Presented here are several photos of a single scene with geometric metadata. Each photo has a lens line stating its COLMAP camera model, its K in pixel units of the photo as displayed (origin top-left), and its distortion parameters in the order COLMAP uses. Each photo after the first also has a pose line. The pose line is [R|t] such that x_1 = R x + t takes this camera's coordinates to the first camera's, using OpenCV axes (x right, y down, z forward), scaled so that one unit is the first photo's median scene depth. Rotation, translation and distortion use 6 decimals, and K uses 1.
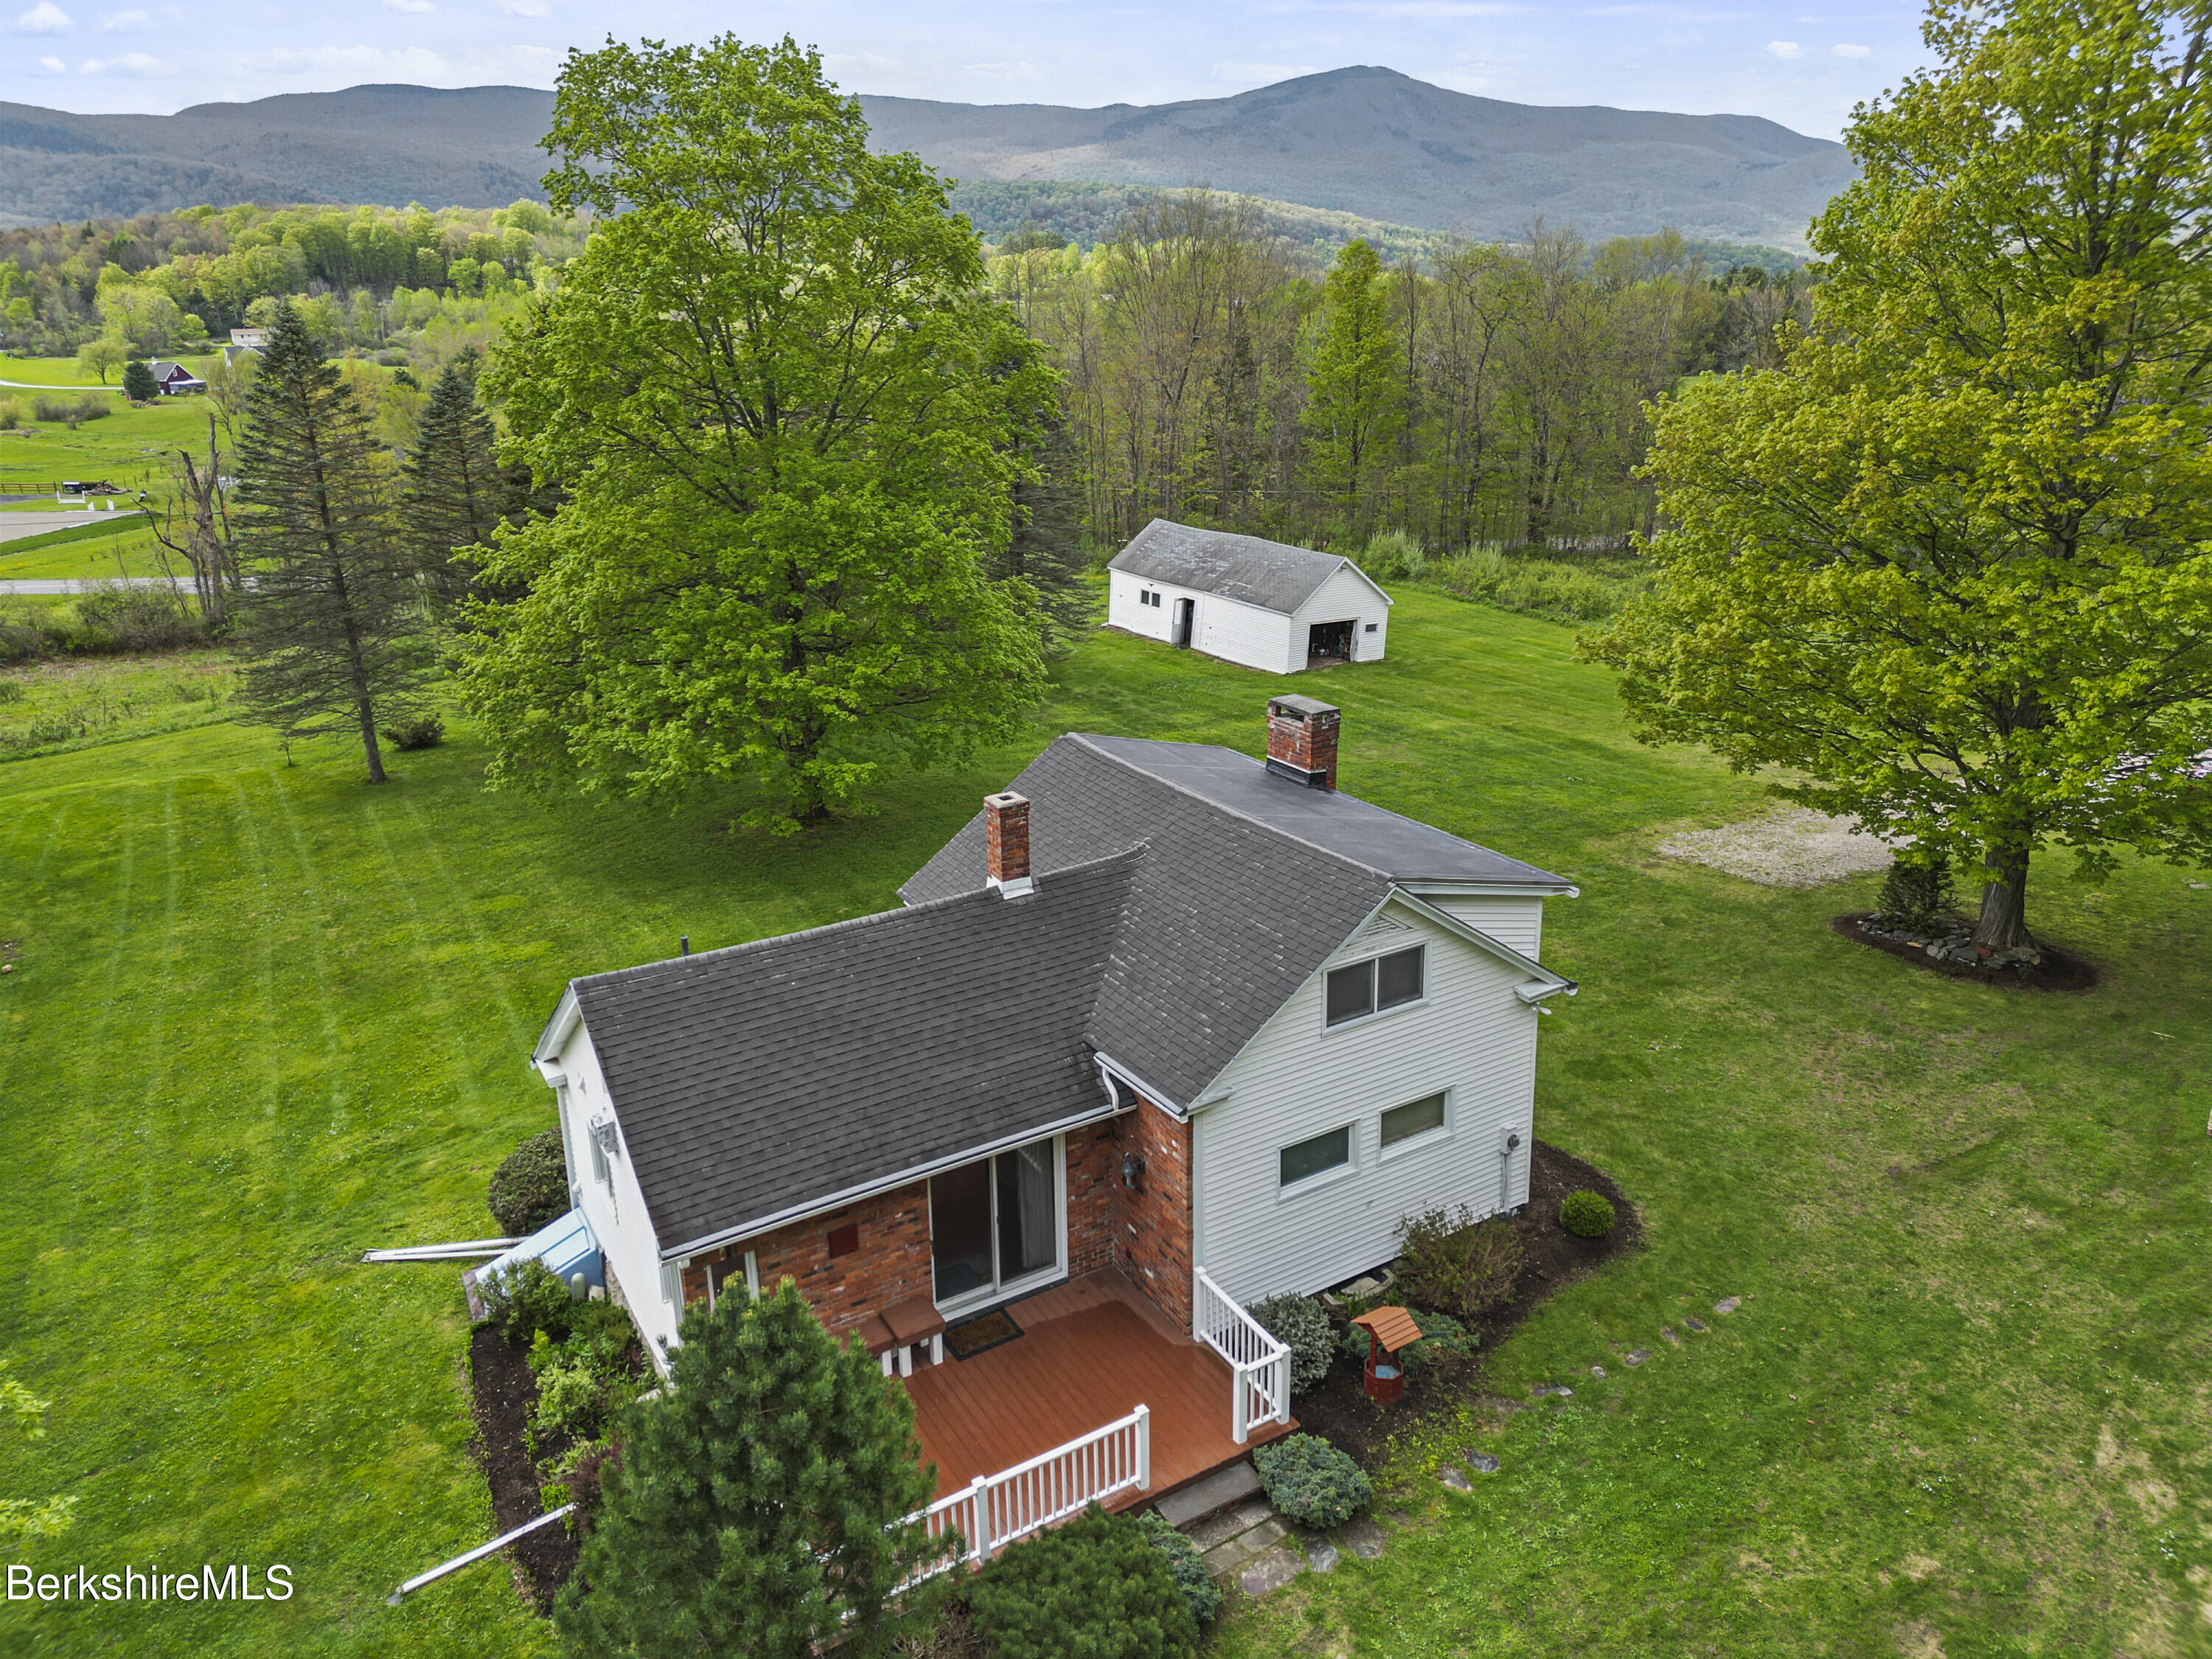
lens RADIAL K [[1526.6, 0, 1109.8], [0, 1526.6, 806.1], [0, 0, 1]] dist [0.084994, -0.084790]
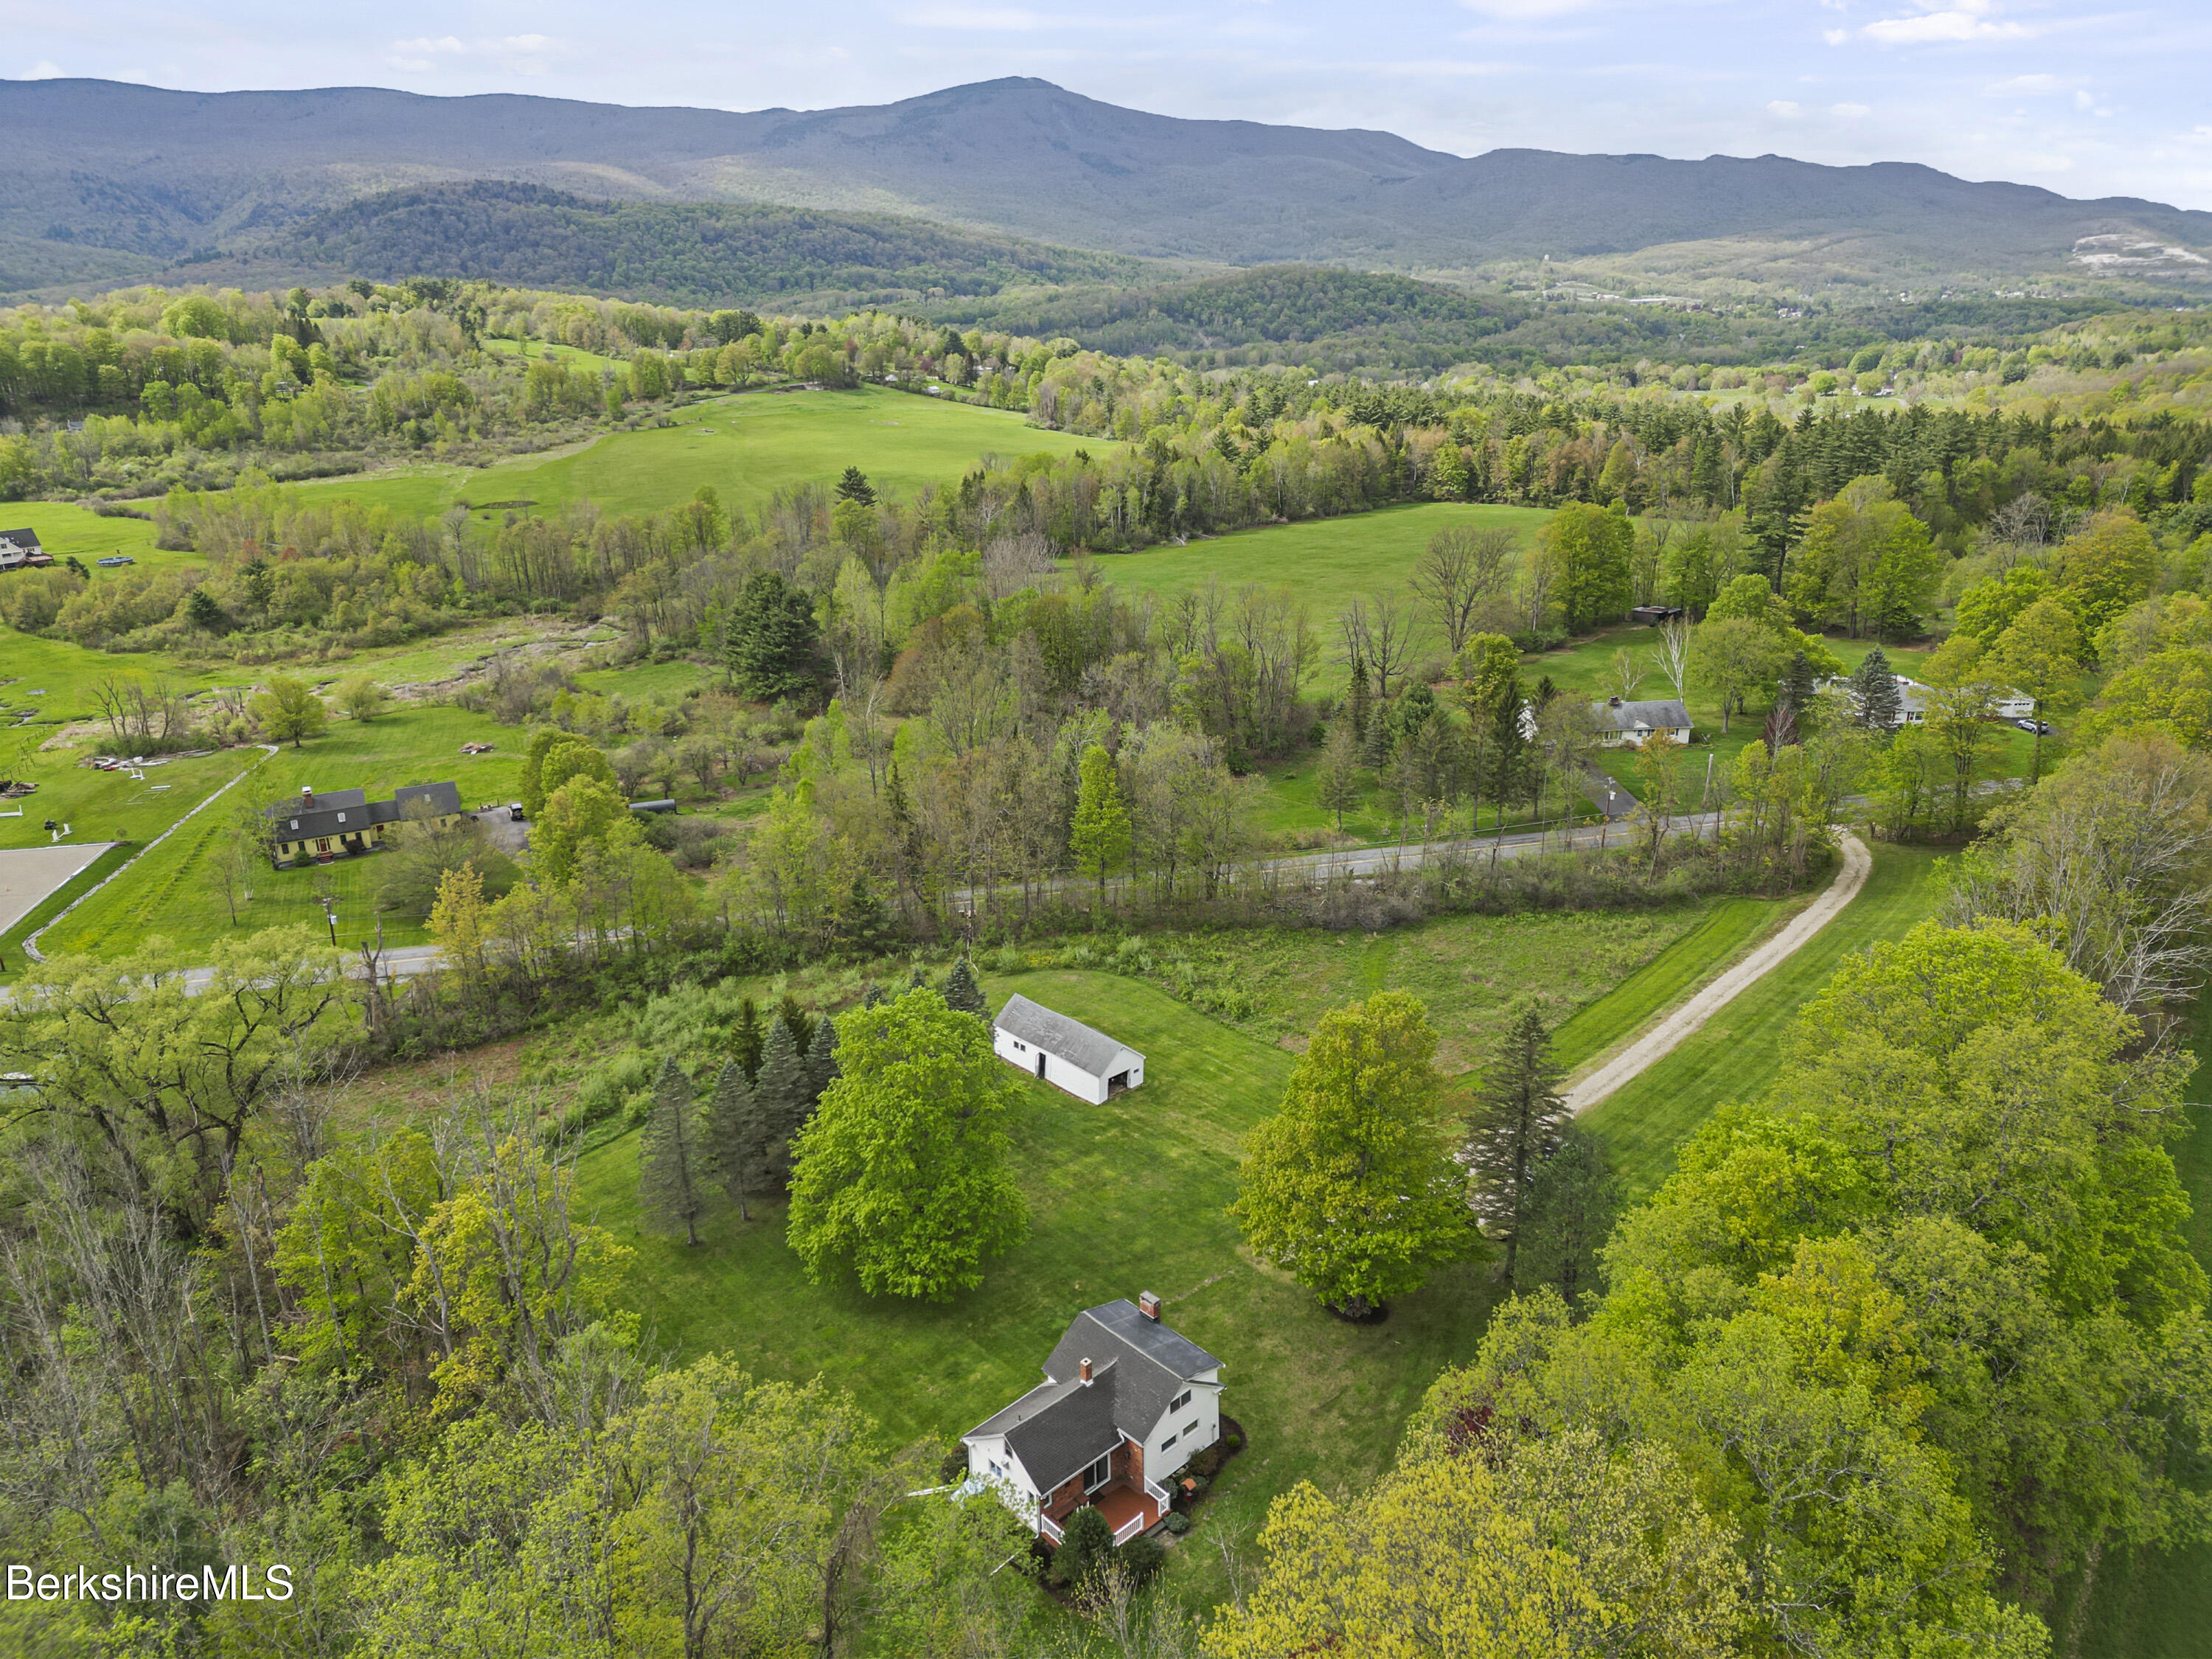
lens RADIAL K [[1526.6, 0, 1109.8], [0, 1526.6, 806.1], [0, 0, 1]] dist [0.084994, -0.084790]
pose [[0.979761, -0.071038, 0.187144, -0.659097], [0.069950, 0.997473, 0.012420, -1.499920], [-0.187553, 0.000922, 0.982254, -2.974868]]
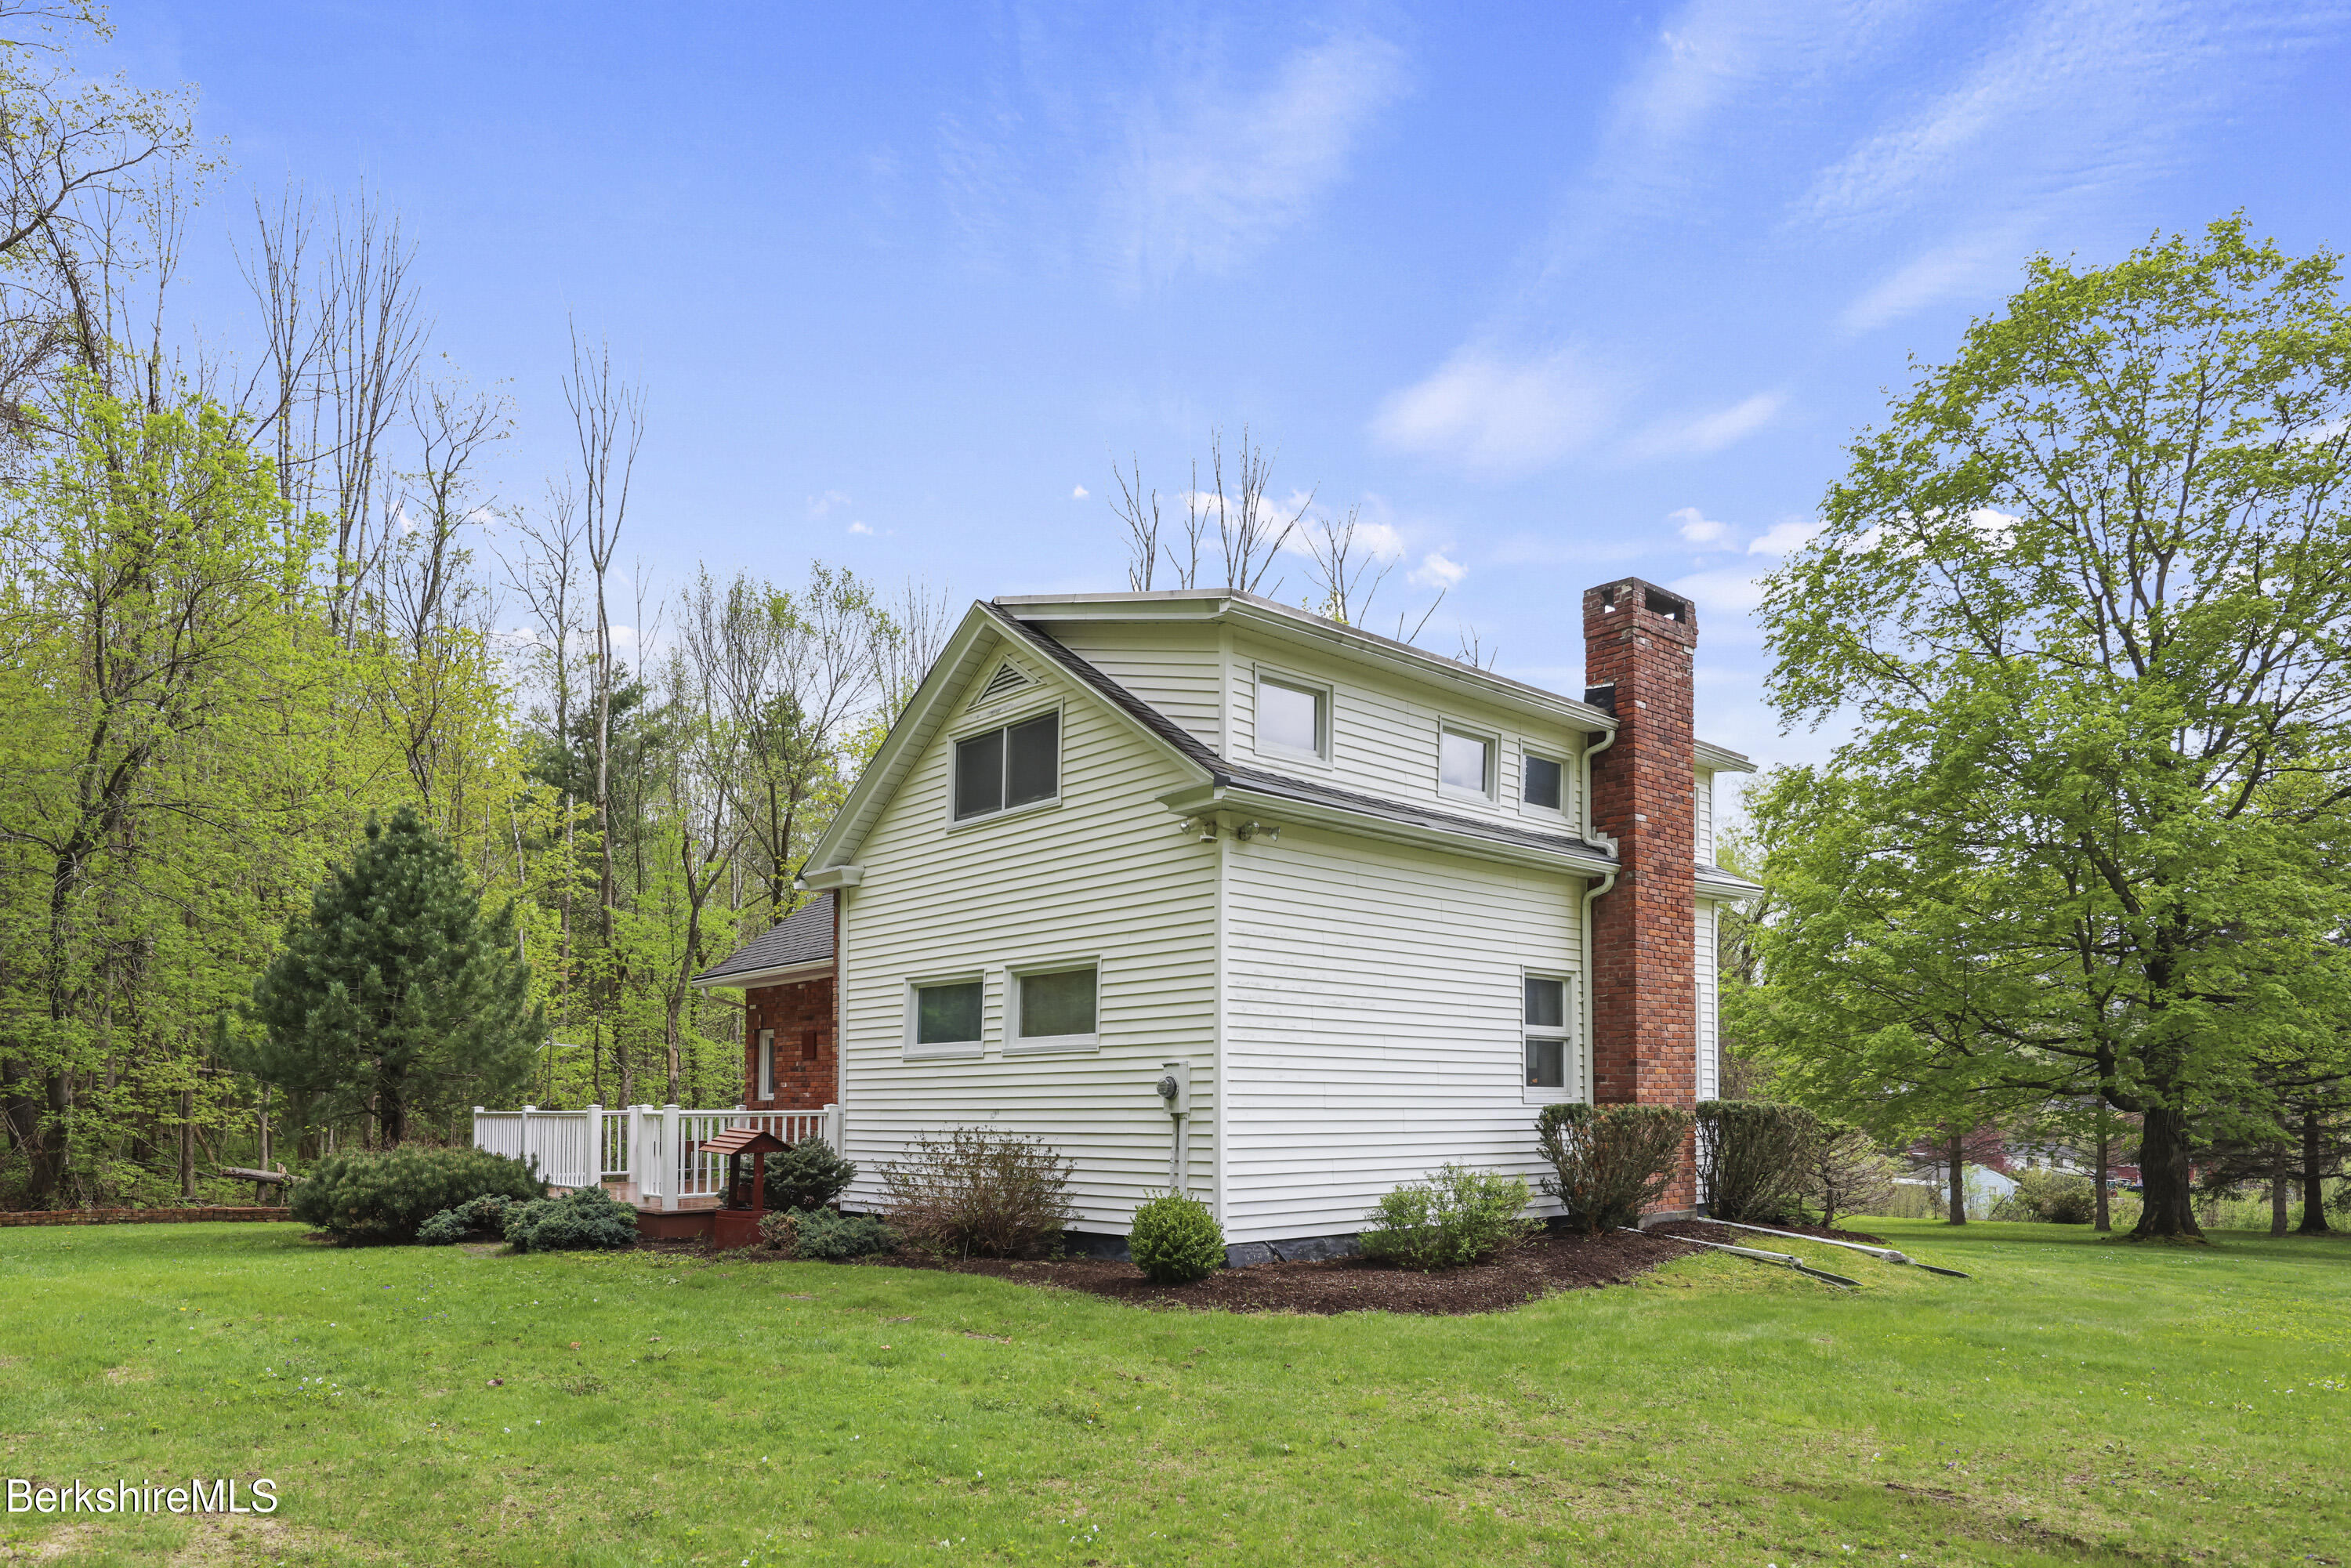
lens RADIAL K [[1548.2, 0, 1168.0], [0, 1548.2, 1056.0], [0, 0, 1]] dist [-0.006843, -0.000598]
pose [[0.176134, -0.019599, -0.984171, 0.838310], [-0.321590, 0.943796, -0.076349, 0.257667], [0.930353, 0.329948, 0.159932, 0.939885]]
